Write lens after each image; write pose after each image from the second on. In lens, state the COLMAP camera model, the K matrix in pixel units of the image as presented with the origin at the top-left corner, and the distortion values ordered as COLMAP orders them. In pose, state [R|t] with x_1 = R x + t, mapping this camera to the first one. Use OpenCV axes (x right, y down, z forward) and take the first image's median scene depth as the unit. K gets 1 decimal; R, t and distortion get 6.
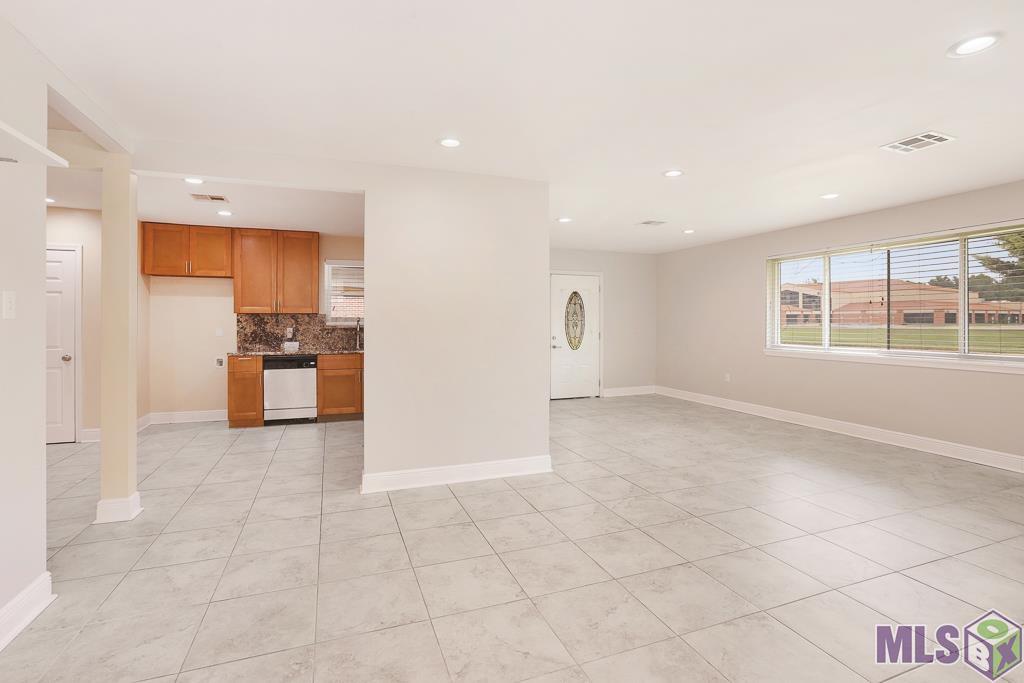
lens RADIAL K [[471.5, 0, 505.4], [0, 471.5, 320.2], [0, 0, 1]] dist [-0.044123, 0.019266]
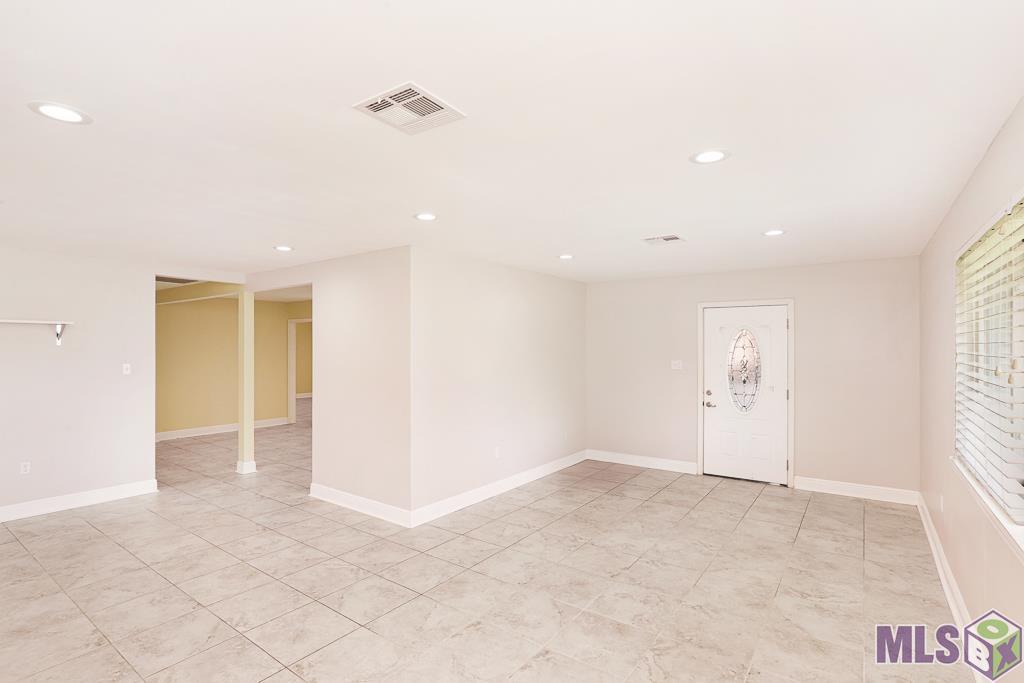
lens RADIAL K [[487.6, 0, 504.4], [0, 487.6, 352.2], [0, 0, 1]] dist [-0.033248, 0.014439]
pose [[0.553479, 0.009061, -0.832814, 0.755834], [0.004900, 0.999888, 0.014136, -0.052792], [0.832849, -0.011904, 0.553372, 0.407274]]
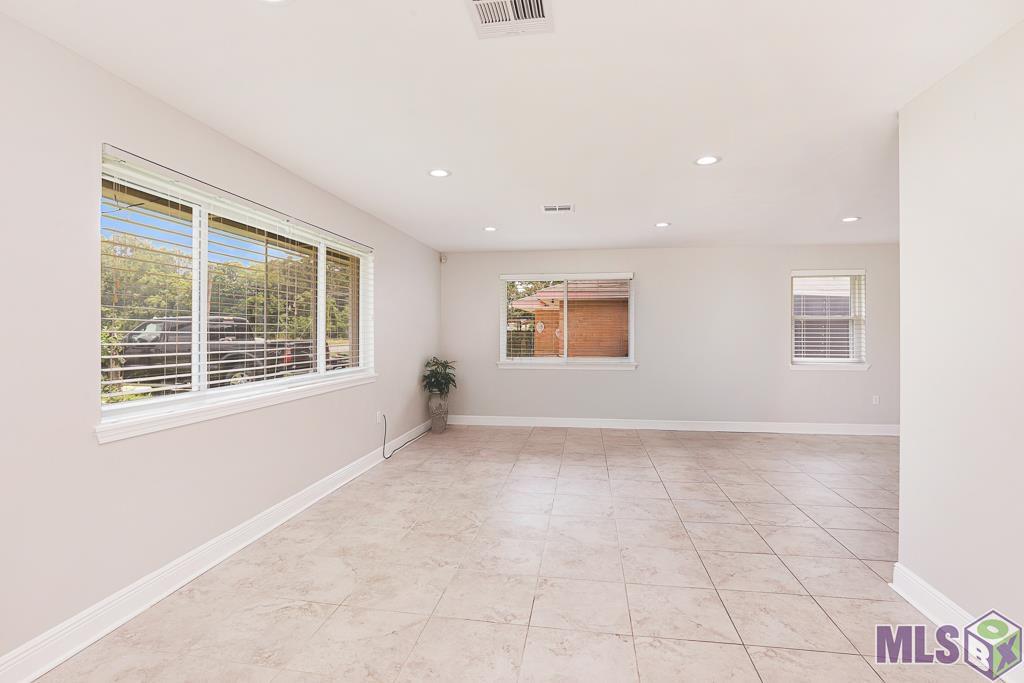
lens RADIAL K [[489.5, 0, 508.8], [0, 489.5, 337.7], [0, 0, 1]] dist [-0.041517, 0.017249]
pose [[-0.876259, -0.006044, 0.481802, 0.164947], [-0.004319, 0.999980, 0.004690, -0.002374], [-0.481821, 0.002029, -0.876267, 1.237645]]
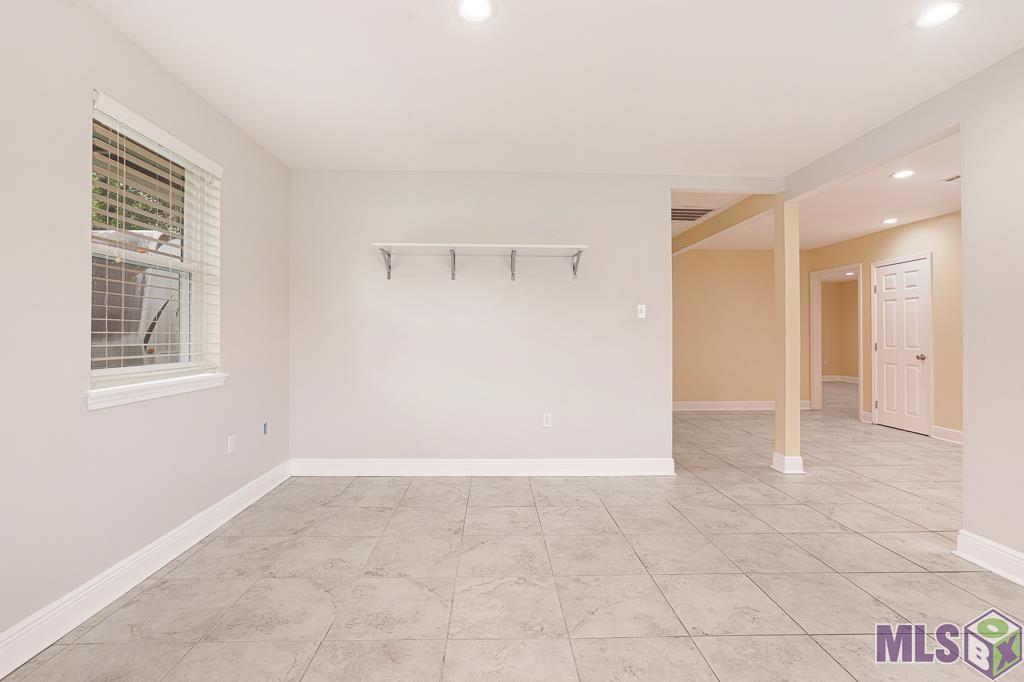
lens RADIAL K [[464.9, 0, 512.0], [0, 464.9, 341.0], [0, 0, 1]] dist [-0.001271, -0.000031]
pose [[-0.317199, 0.005928, -0.948340, 0.339357], [0.011883, 0.999927, 0.002276, 0.024895], [0.948285, -0.010547, -0.317246, 0.353360]]
